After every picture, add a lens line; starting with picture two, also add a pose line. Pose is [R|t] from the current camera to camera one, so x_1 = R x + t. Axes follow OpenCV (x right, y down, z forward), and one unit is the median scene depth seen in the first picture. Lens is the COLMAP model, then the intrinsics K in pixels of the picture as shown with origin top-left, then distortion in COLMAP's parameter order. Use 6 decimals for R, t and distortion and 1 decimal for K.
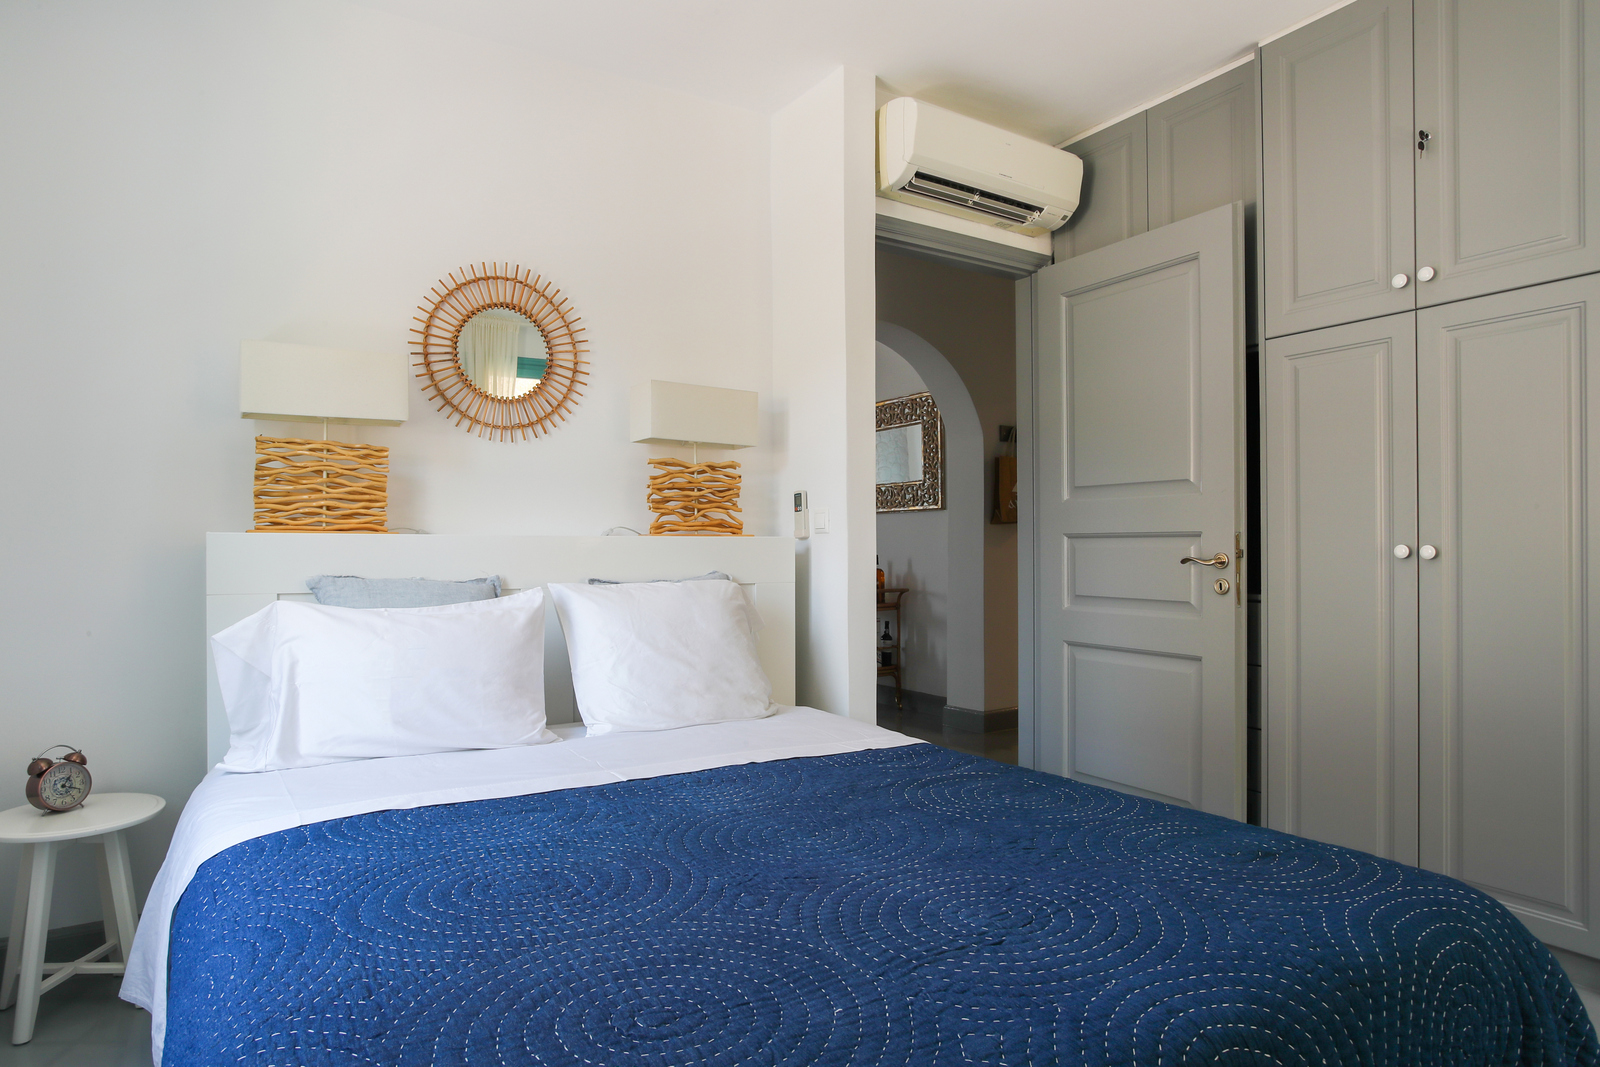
lens RADIAL K [[916.0, 0, 800.0], [0, 916.0, 533.5], [0, 0, 1]] dist [-0.070700, 0.066309]
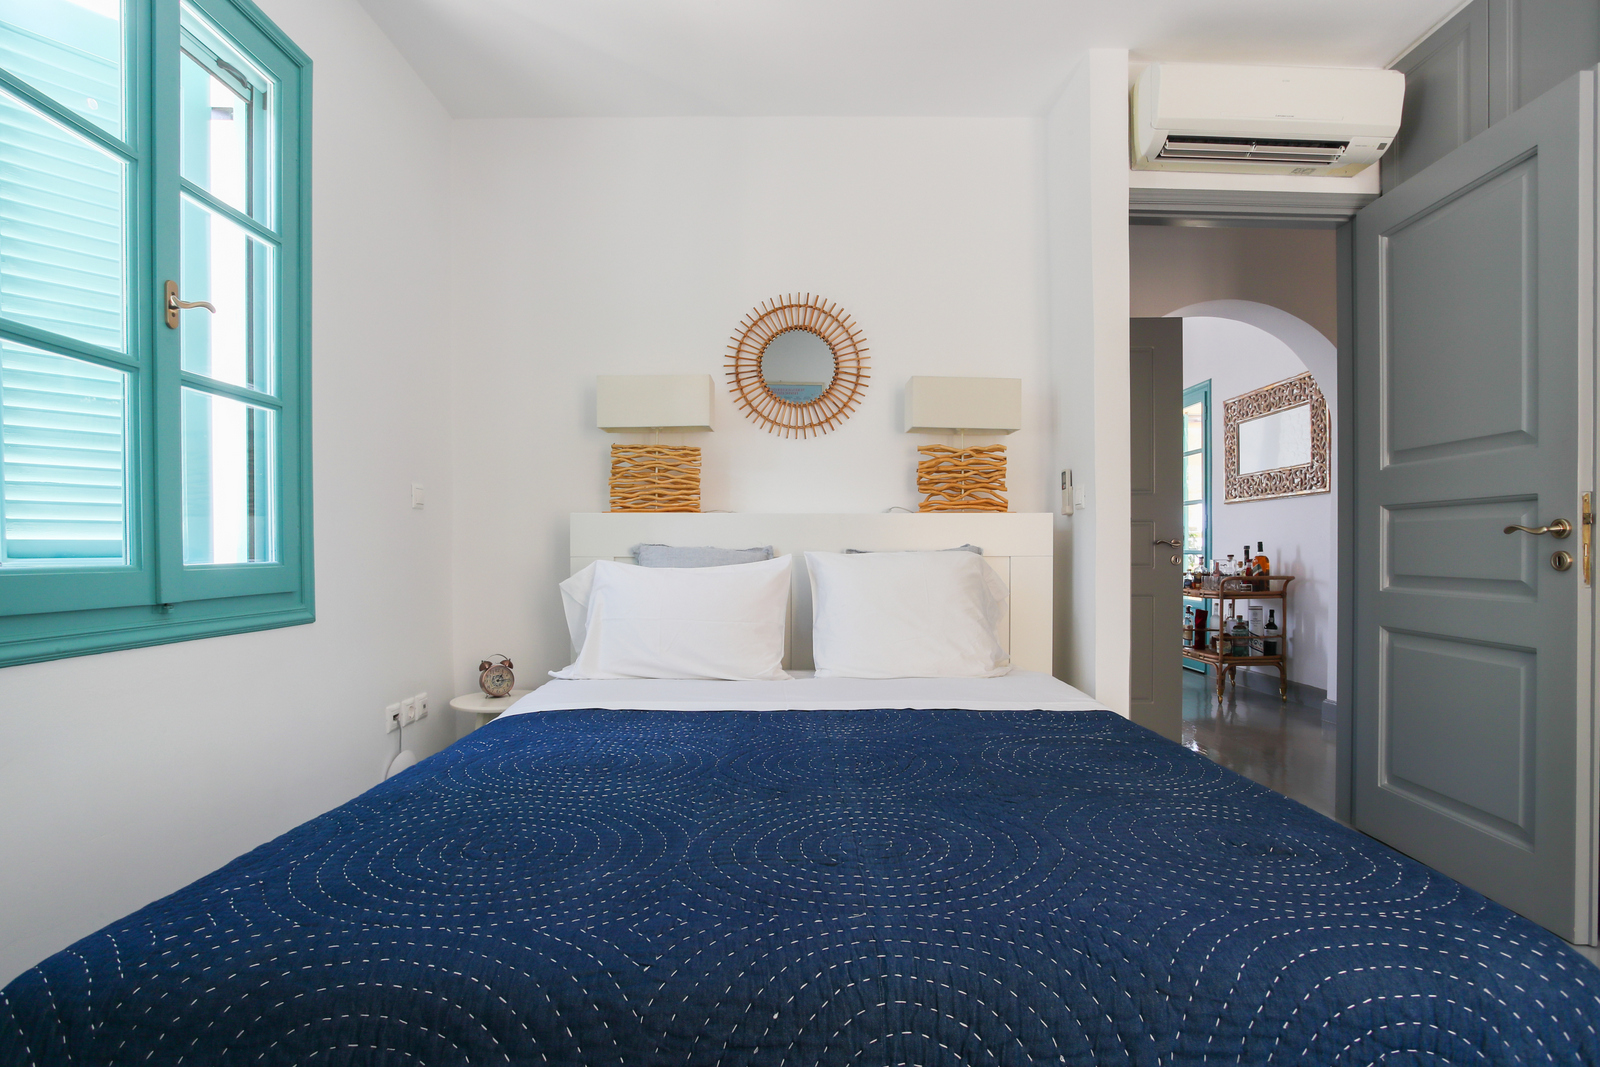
lens RADIAL K [[799.9, 0, 800.0], [0, 799.9, 533.5], [0, 0, 1]] dist [-0.057477, 0.027759]
pose [[0.863840, -0.009364, -0.503679, 0.211668], [0.010332, 0.999946, -0.000870, 0.026572], [0.503660, -0.004453, 0.863891, 0.070326]]
